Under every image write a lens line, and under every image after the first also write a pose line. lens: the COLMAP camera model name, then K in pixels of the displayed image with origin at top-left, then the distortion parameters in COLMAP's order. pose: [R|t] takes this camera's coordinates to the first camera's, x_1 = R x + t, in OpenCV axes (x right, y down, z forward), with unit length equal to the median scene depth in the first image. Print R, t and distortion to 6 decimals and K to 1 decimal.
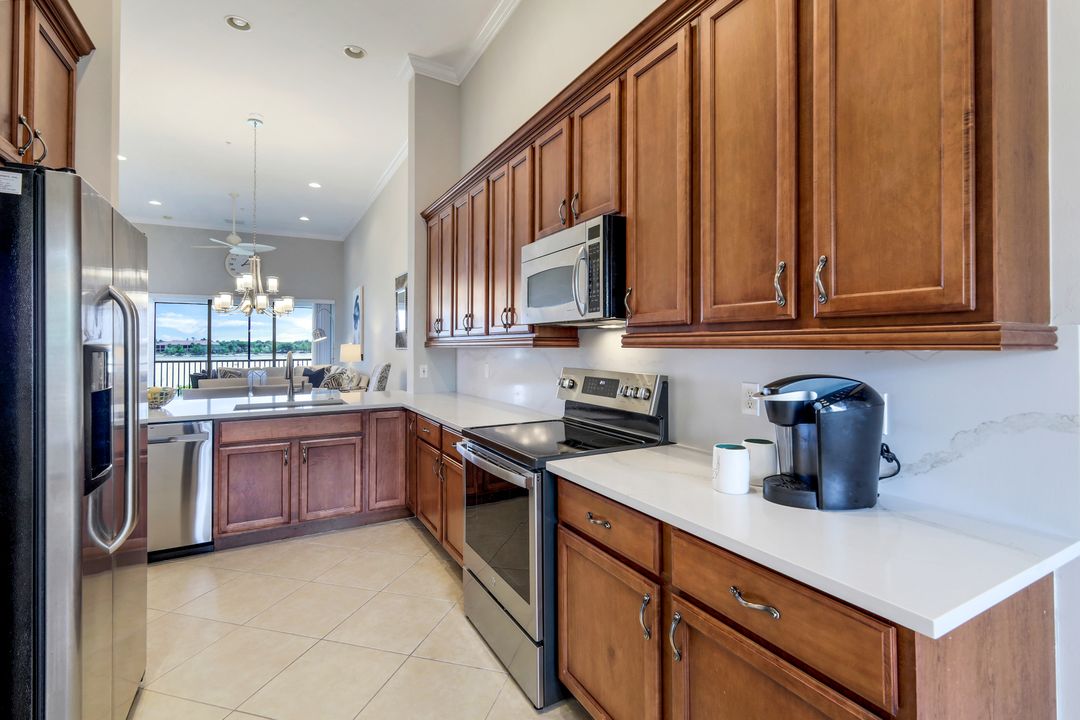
lens RADIAL K [[487.0, 0, 538.2], [0, 487.0, 346.5], [0, 0, 1]] dist [-0.000333, -0.000009]
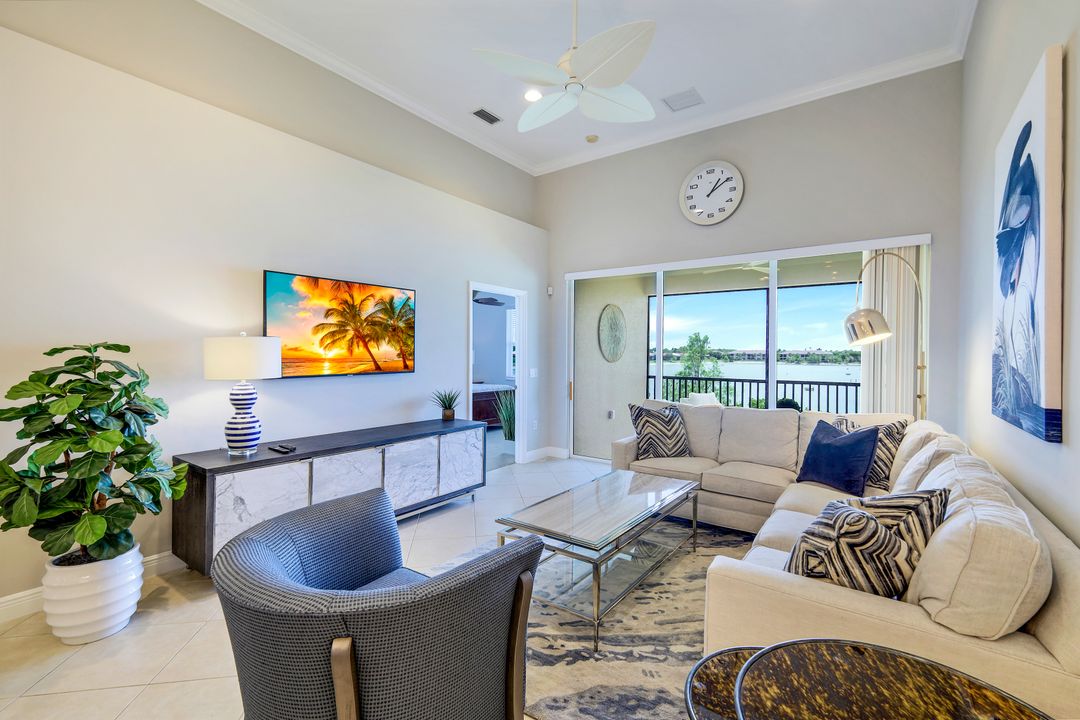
lens RADIAL K [[466.0, 0, 540.0], [0, 466.0, 360.0], [0, 0, 1]] dist [-0.002354, -0.000392]
pose [[0.418927, 0.015211, -0.907892, -0.233367], [-0.007343, 0.999884, 0.013364, -0.003169], [0.907990, 0.001068, 0.418990, 0.614482]]
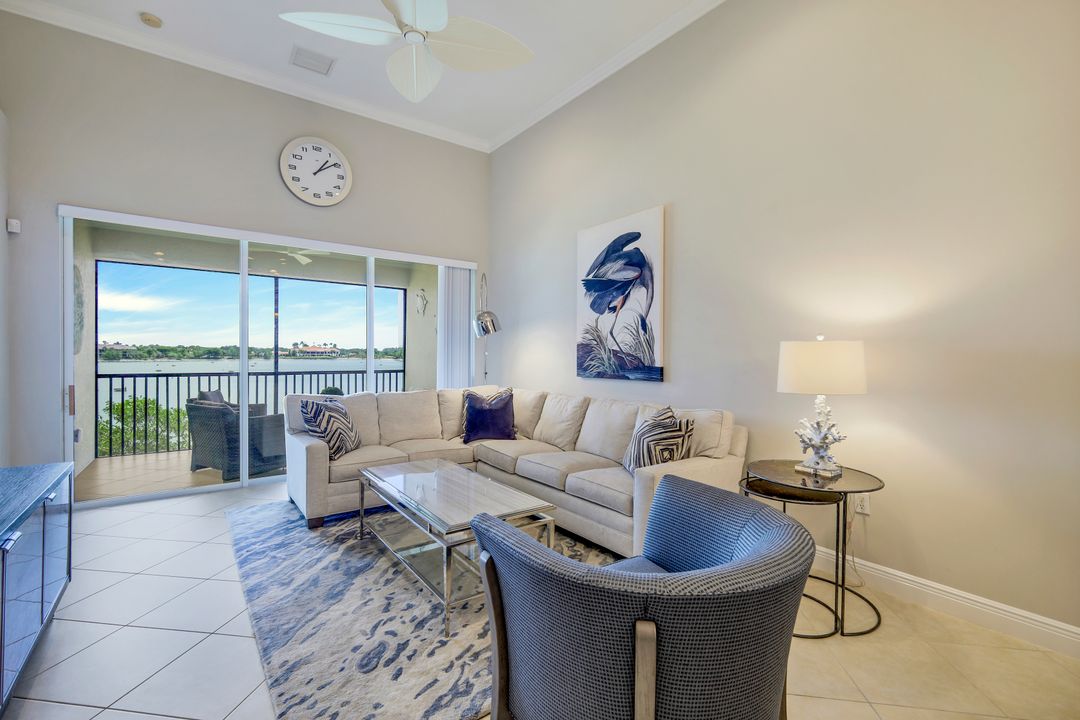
lens RADIAL K [[471.8, 0, 535.0], [0, 471.8, 360.4], [0, 0, 1]] dist [-0.000380, 0.000091]
pose [[0.992238, 0.006280, 0.124192, -0.433743], [-0.007940, 0.999885, 0.012883, 0.004969], [-0.124097, -0.013769, 0.992175, 0.498133]]
